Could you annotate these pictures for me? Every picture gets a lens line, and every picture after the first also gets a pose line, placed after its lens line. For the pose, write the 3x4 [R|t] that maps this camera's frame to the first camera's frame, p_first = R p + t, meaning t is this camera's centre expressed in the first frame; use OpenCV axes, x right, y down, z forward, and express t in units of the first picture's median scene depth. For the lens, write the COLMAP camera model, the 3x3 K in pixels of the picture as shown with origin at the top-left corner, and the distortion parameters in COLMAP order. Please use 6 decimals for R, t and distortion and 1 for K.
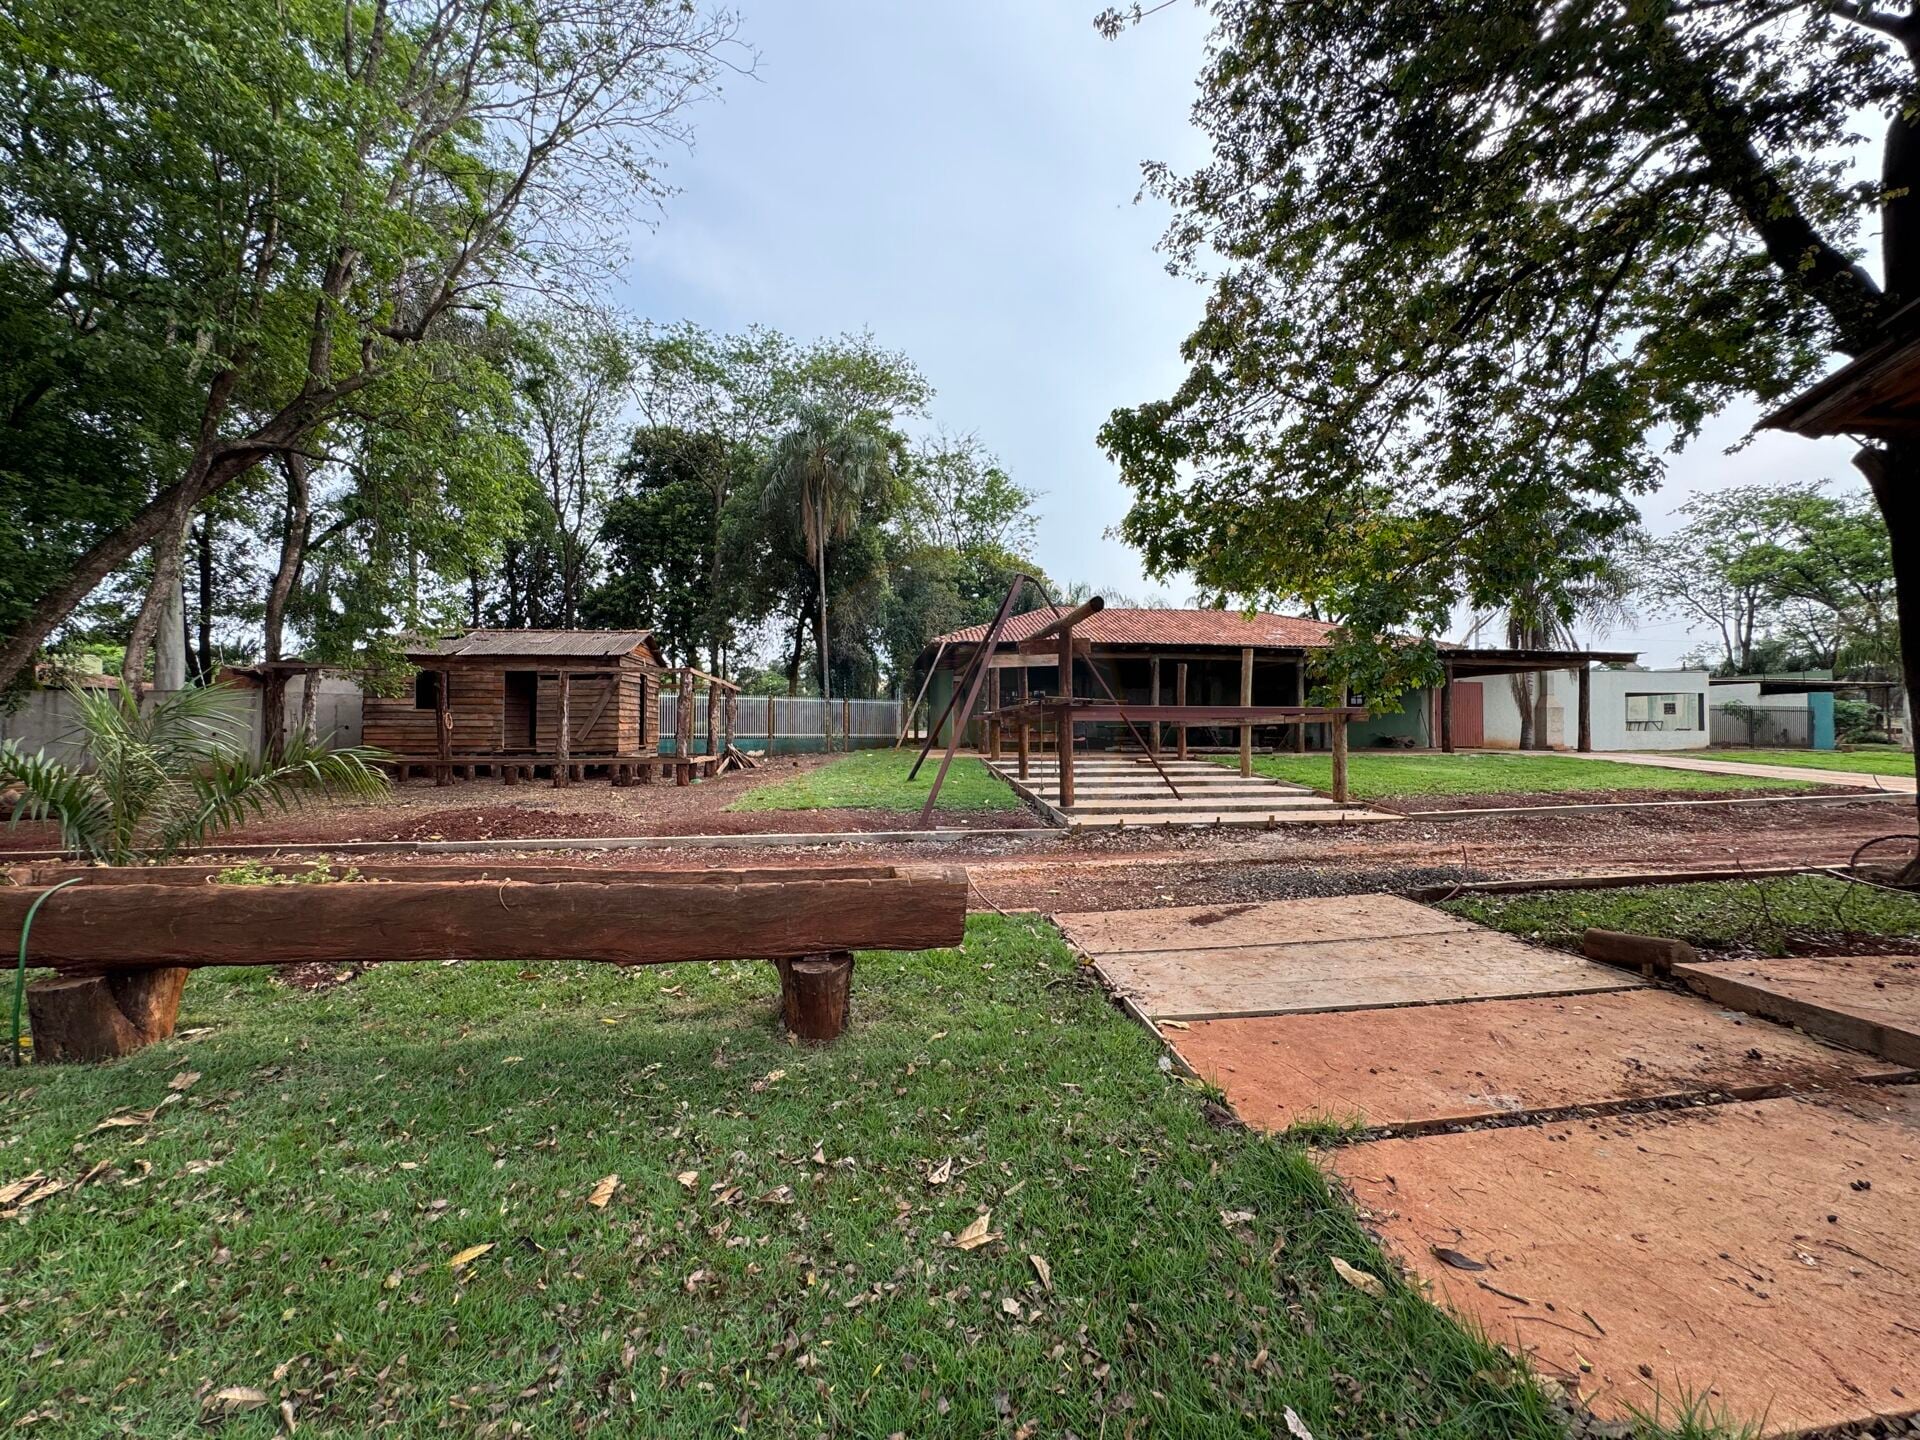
lens RADIAL K [[774.6, 0, 958.9], [0, 774.6, 722.4], [0, 0, 1]] dist [-0.002376, -0.000191]
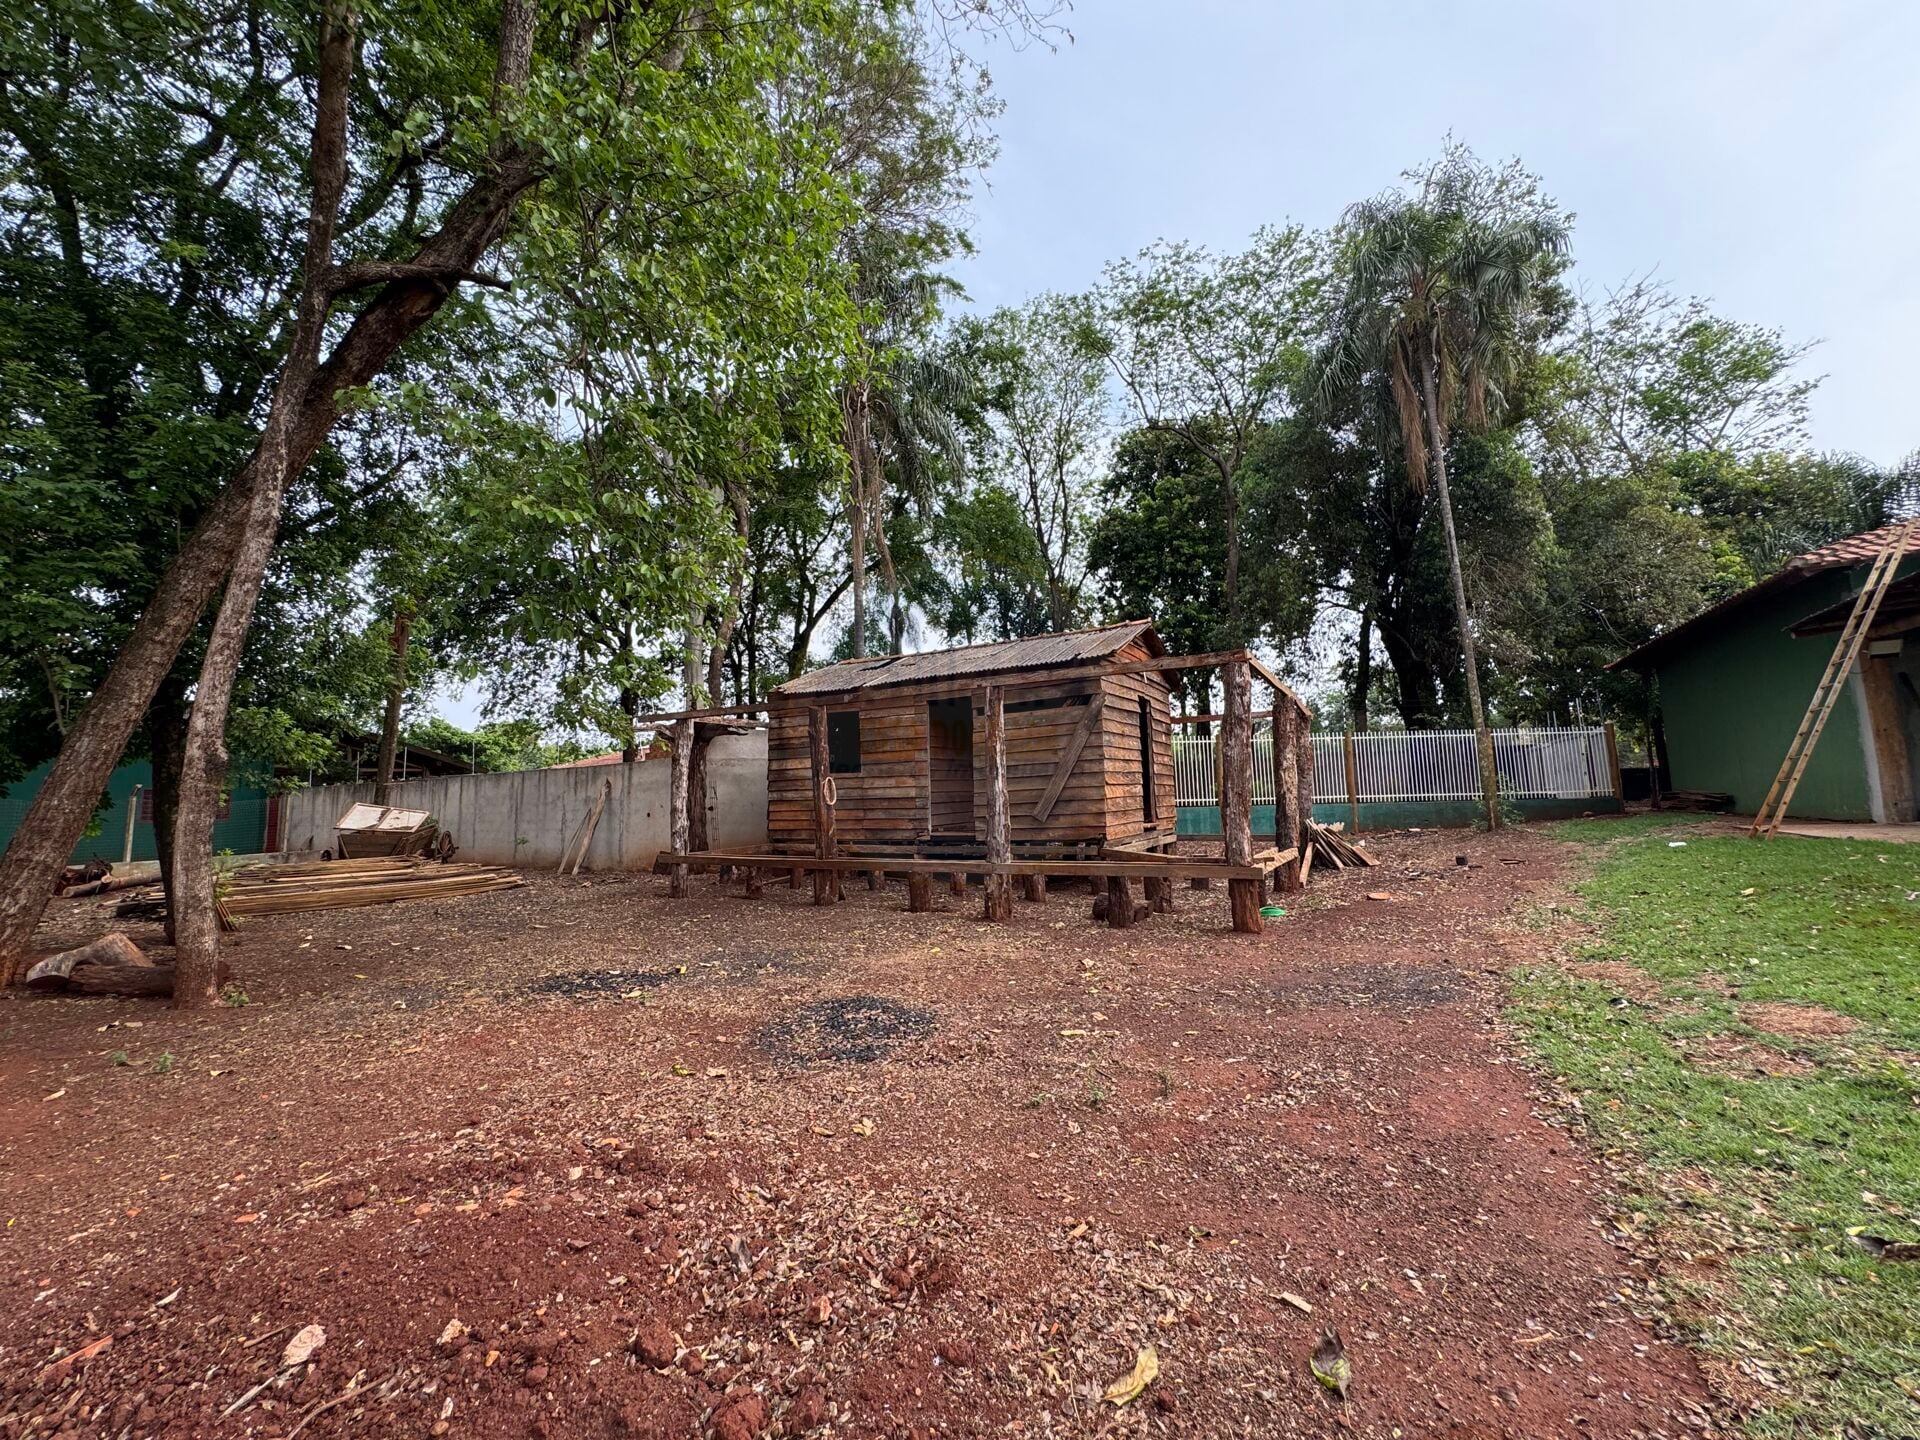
lens RADIAL K [[774.6, 0, 953.0], [0, 774.6, 715.1], [0, 0, 1]] dist [-0.002376, -0.000191]
pose [[0.803778, -0.087005, -0.588532, -0.131239], [0.036707, 0.994616, -0.096907, 0.000585], [0.593795, 0.056288, 0.802645, 0.324283]]
